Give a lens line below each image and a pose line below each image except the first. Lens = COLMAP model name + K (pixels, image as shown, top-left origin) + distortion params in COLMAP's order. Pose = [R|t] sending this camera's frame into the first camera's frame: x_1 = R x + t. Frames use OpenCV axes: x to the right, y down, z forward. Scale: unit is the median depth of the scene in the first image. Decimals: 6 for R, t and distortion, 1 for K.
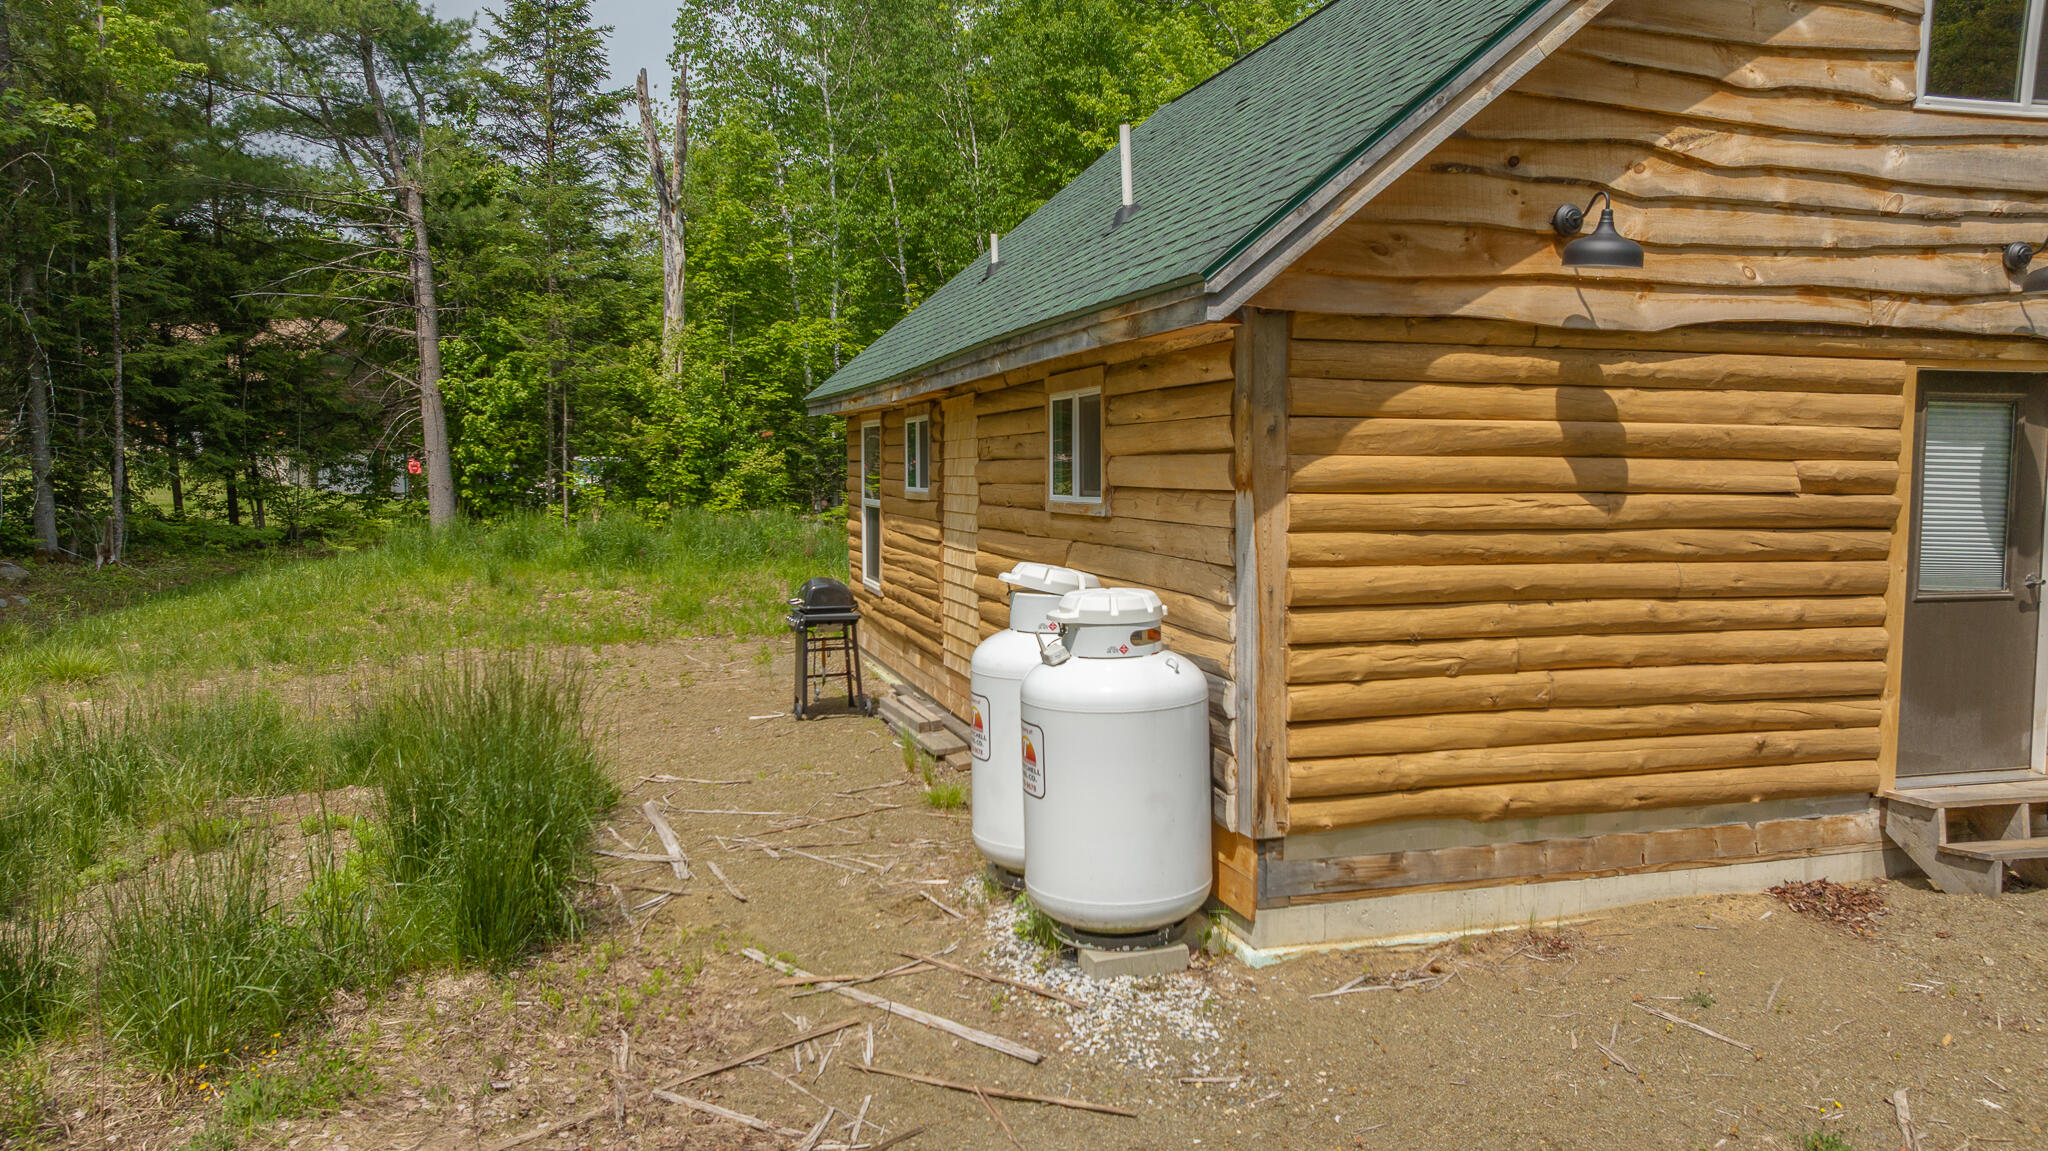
lens RADIAL K [[1432.2, 0, 1017.1], [0, 1432.2, 596.2], [0, 0, 1]] dist [-0.024983, 0.025348]
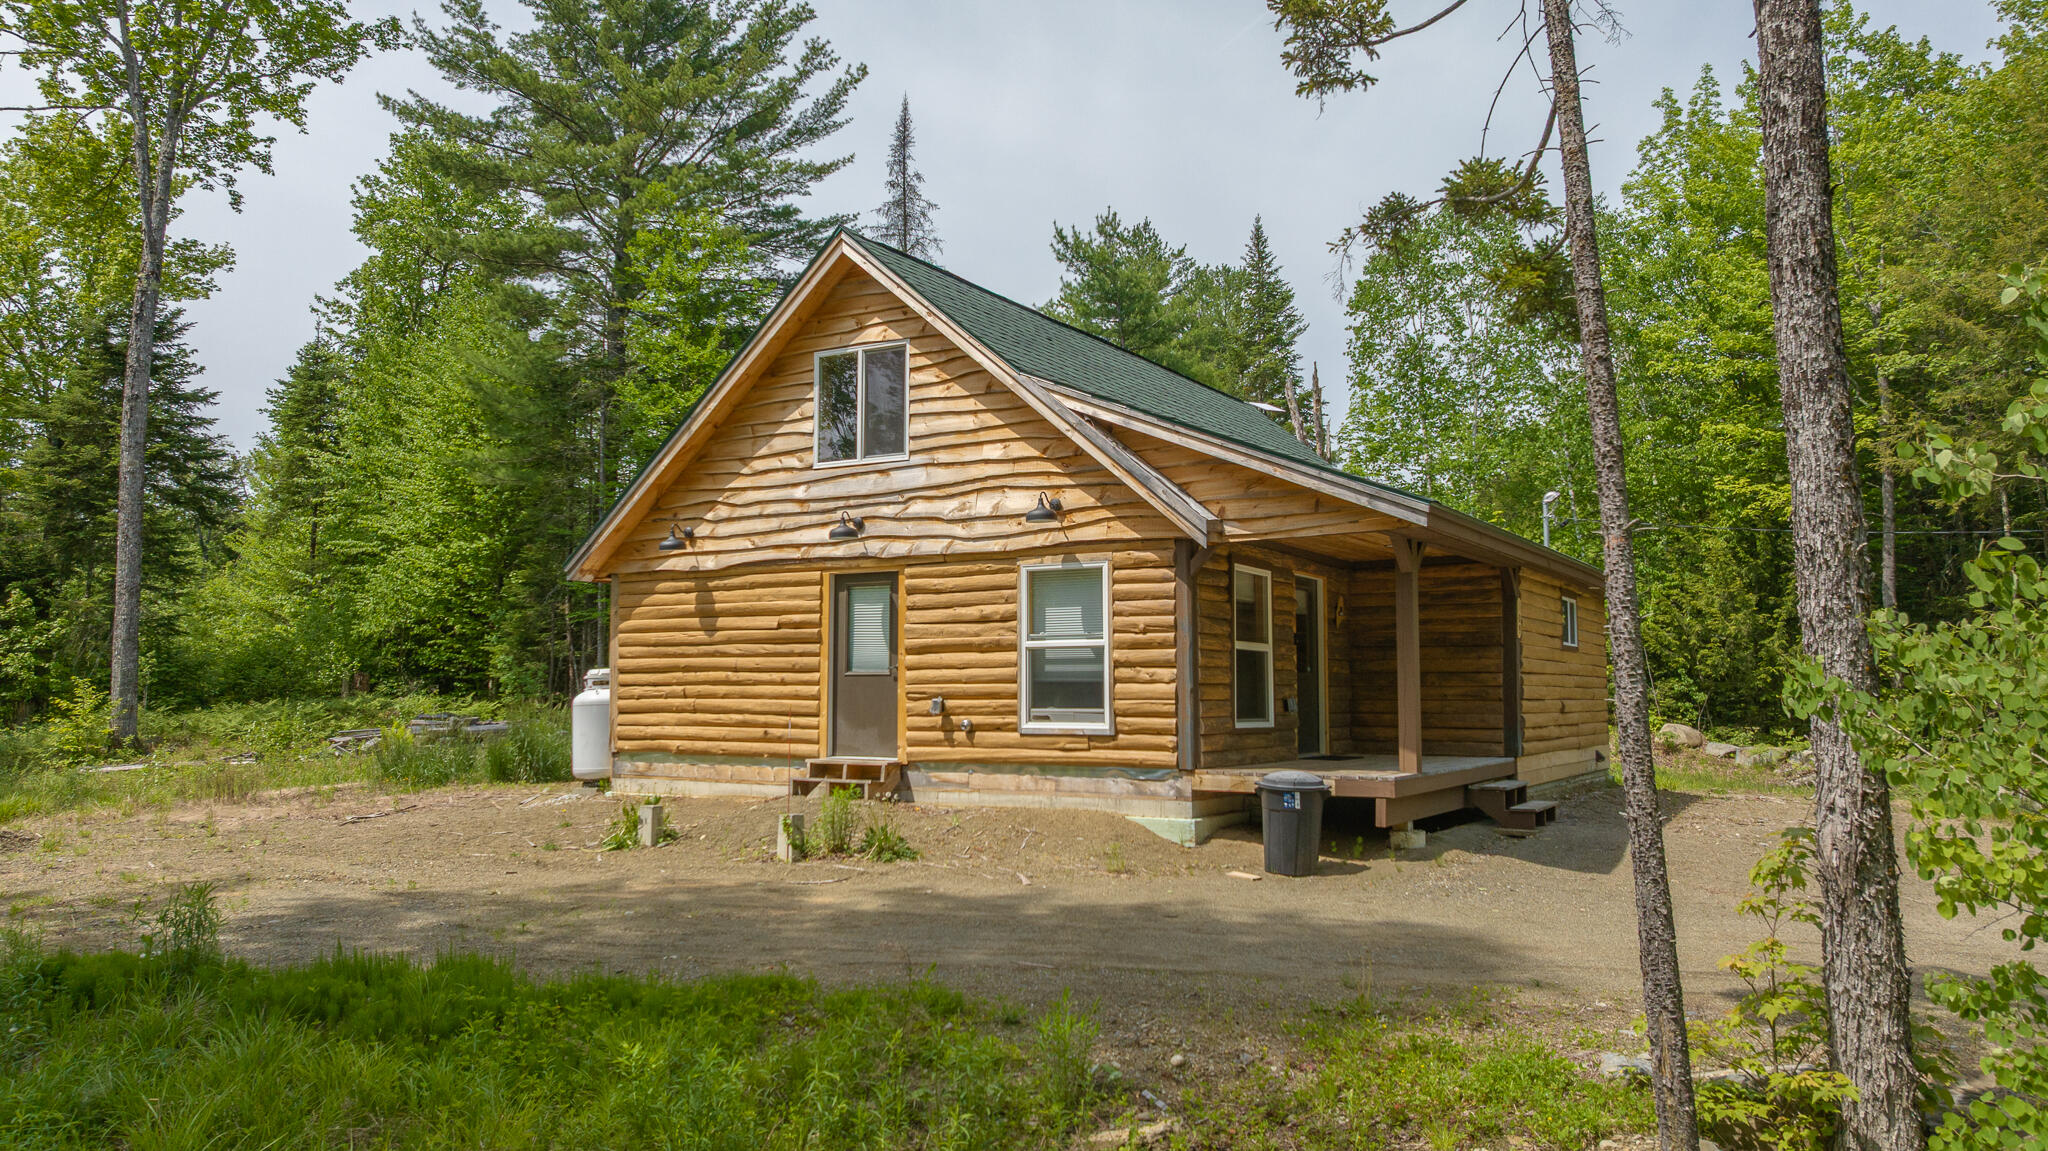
lens RADIAL K [[1432.2, 0, 1022.6], [0, 1432.2, 572.4], [0, 0, 1]] dist [-0.024983, 0.025348]
pose [[0.671167, -0.062579, -0.738660, 2.727034], [-0.057169, 0.989094, -0.135740, 0.145384], [0.739098, 0.133333, 0.660270, -0.329261]]
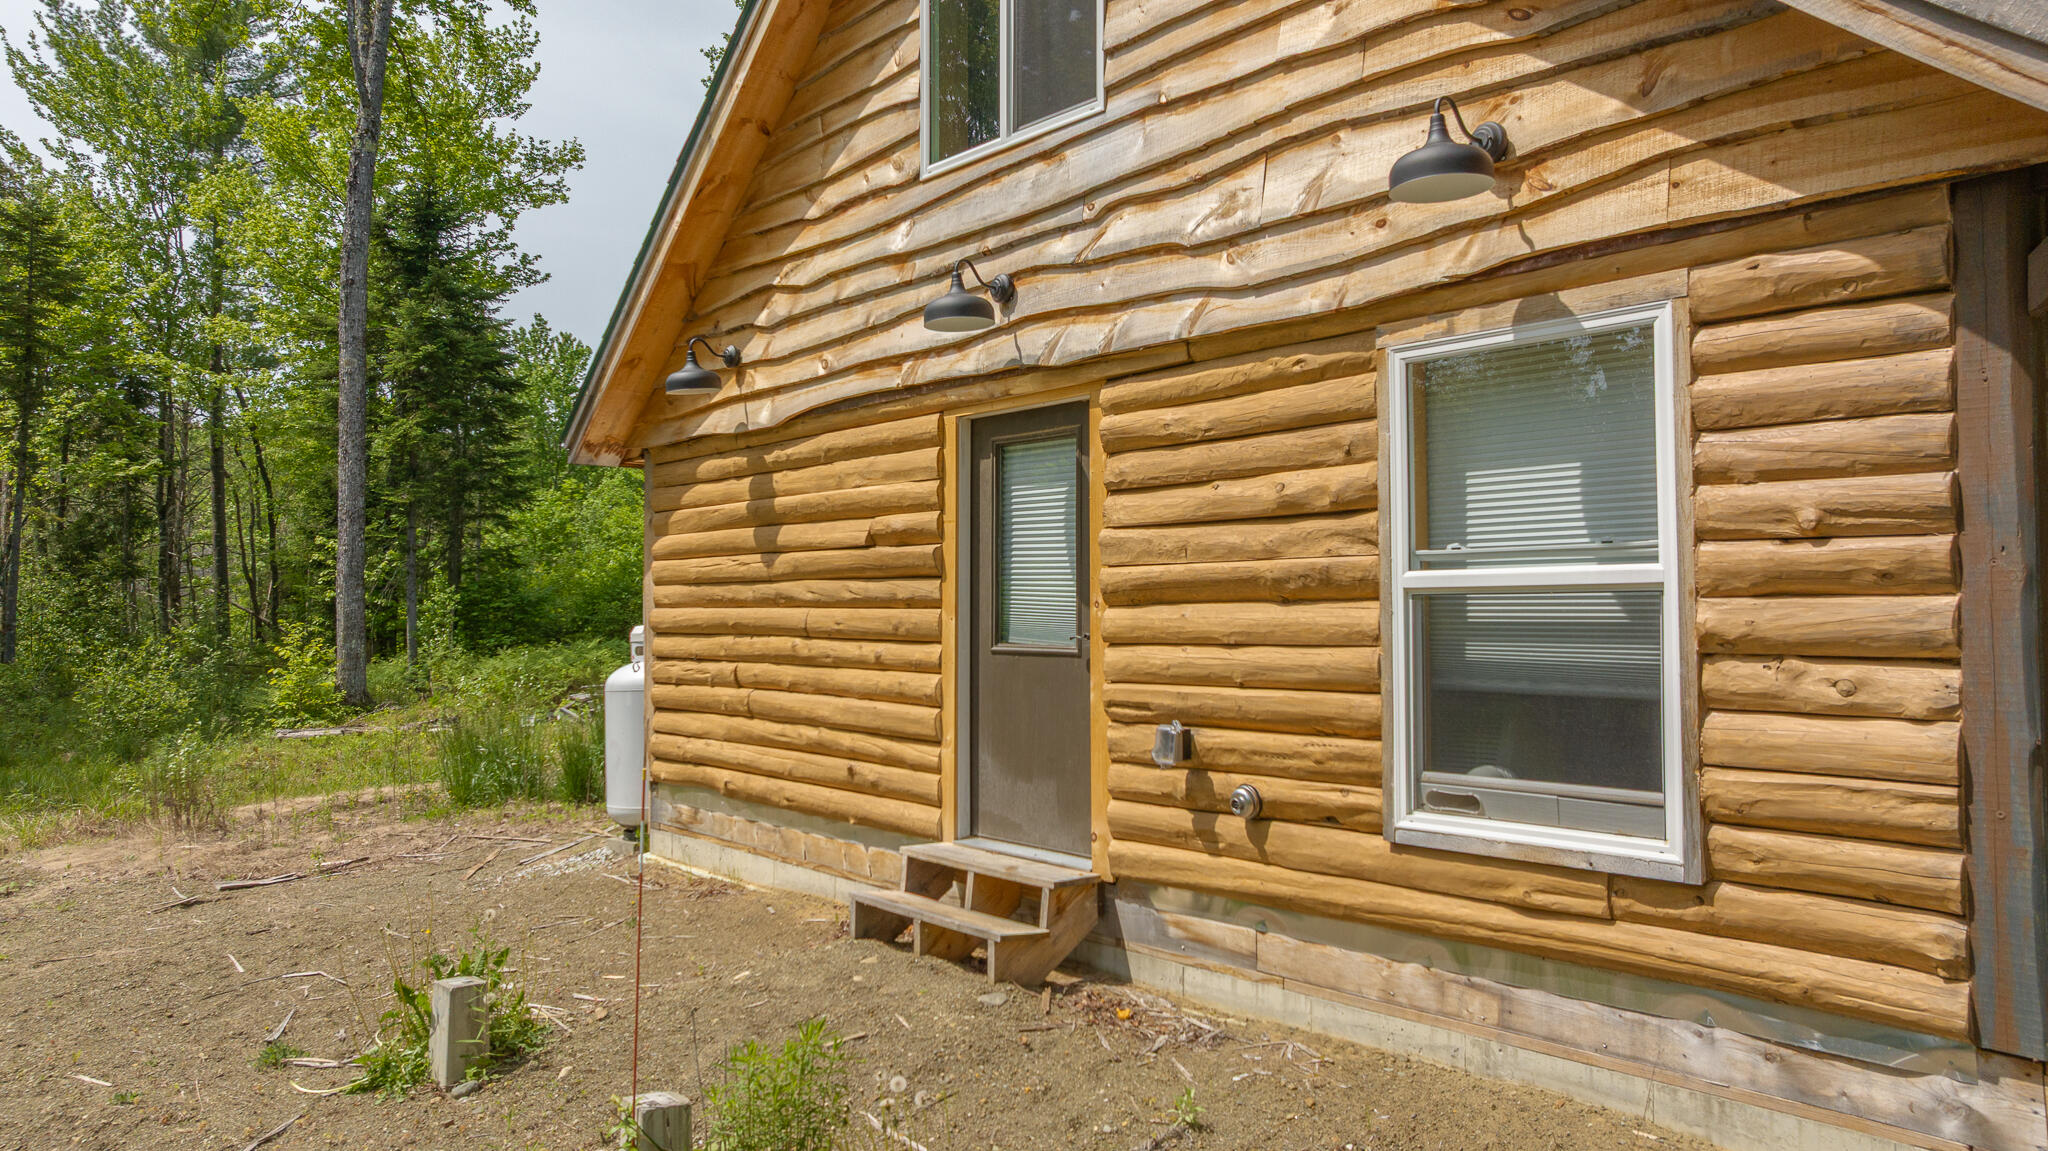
lens RADIAL K [[1432.2, 0, 1029.9], [0, 1432.2, 572.5], [0, 0, 1]] dist [-0.024983, 0.025348]
pose [[0.402079, -0.026442, -0.915223, 1.673579], [-0.067786, 0.995980, -0.058555, 0.005164], [0.913092, 0.085583, 0.398670, 0.692854]]
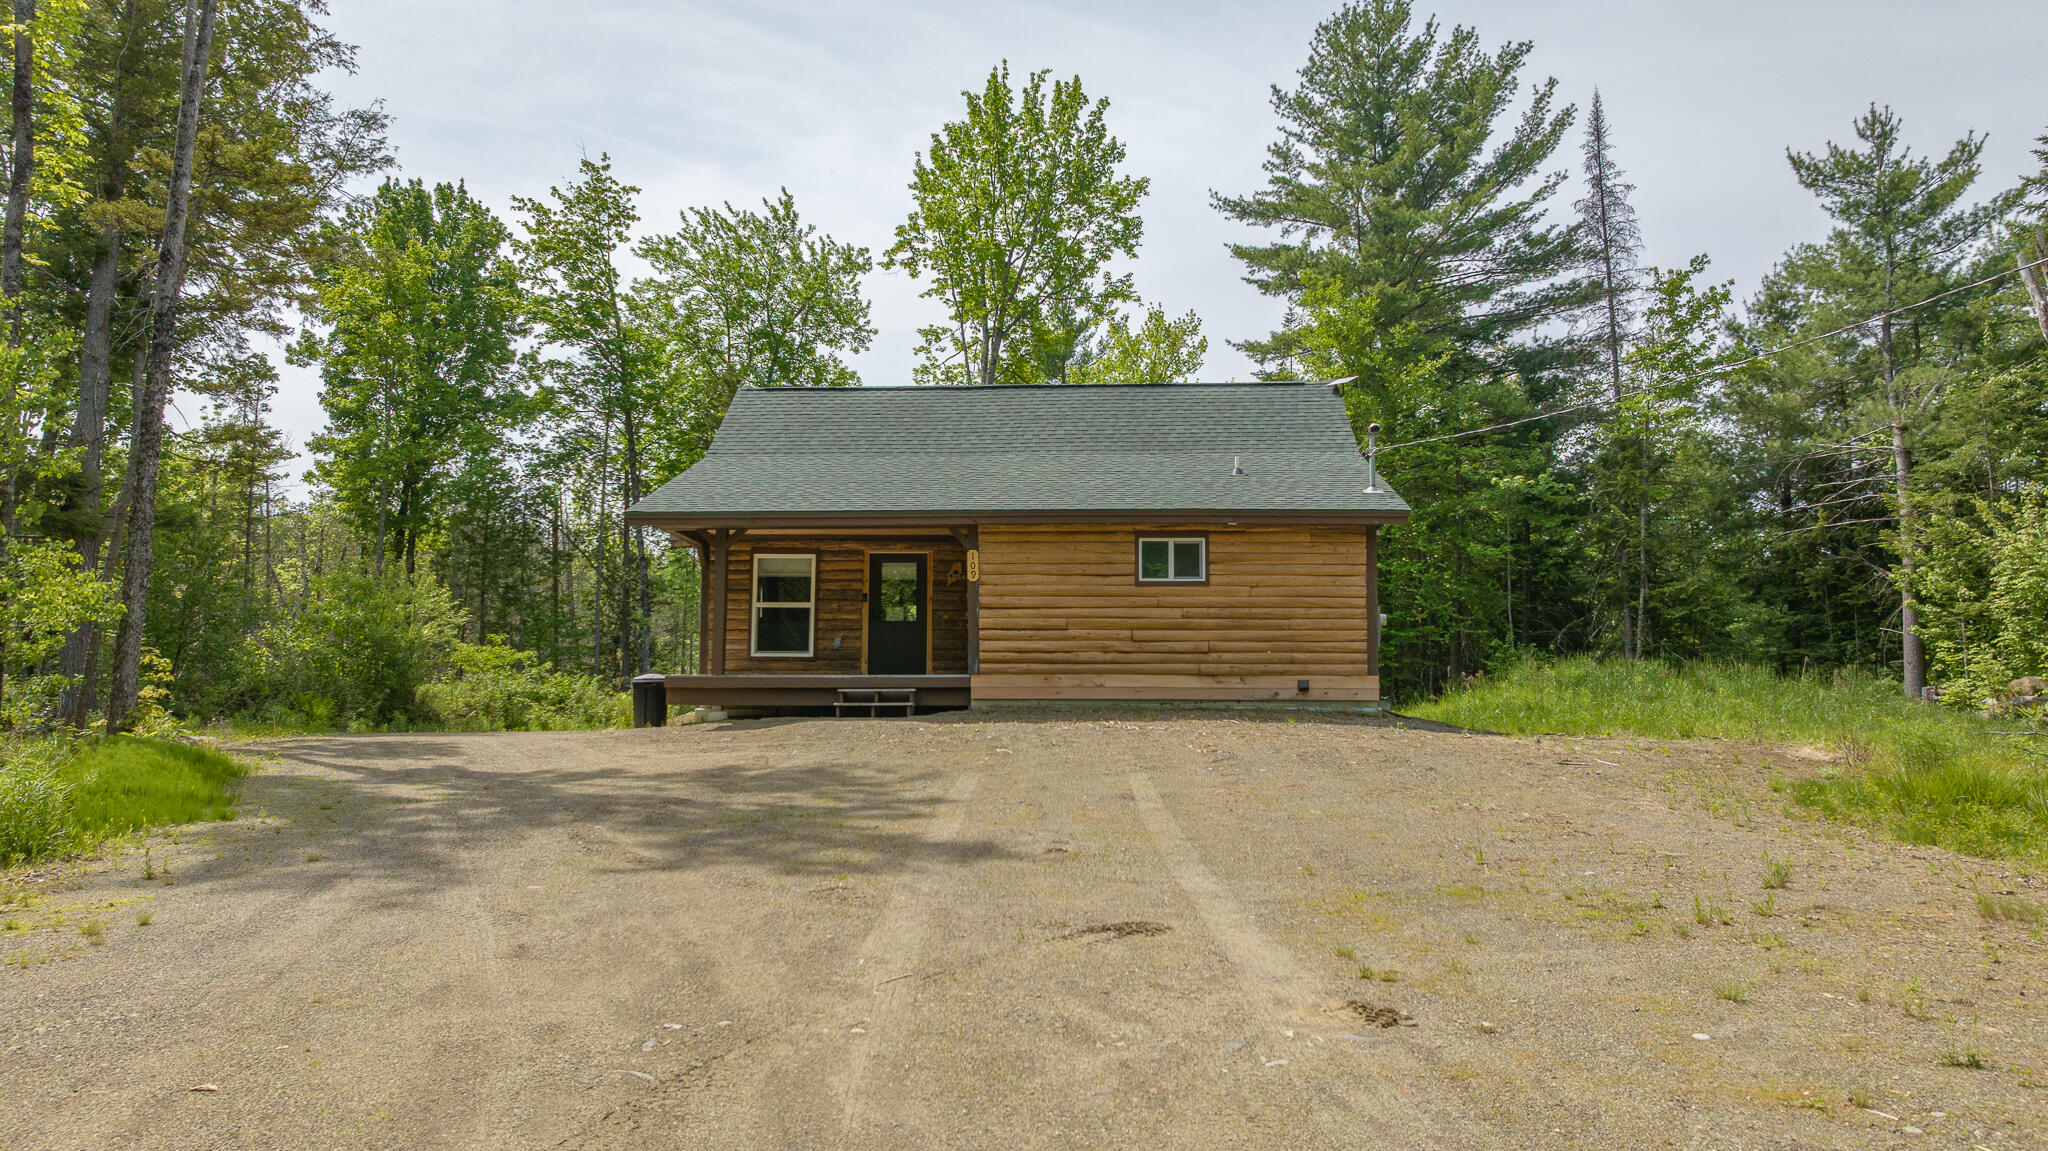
lens RADIAL K [[1432.2, 0, 1029.1], [0, 1432.2, 570.9], [0, 0, 1]] dist [-0.024983, 0.025348]
pose [[-0.322086, -0.115417, -0.939649, 4.444996], [-0.075964, 0.992491, -0.095869, 0.142345], [0.943658, 0.040502, -0.328435, 3.219656]]
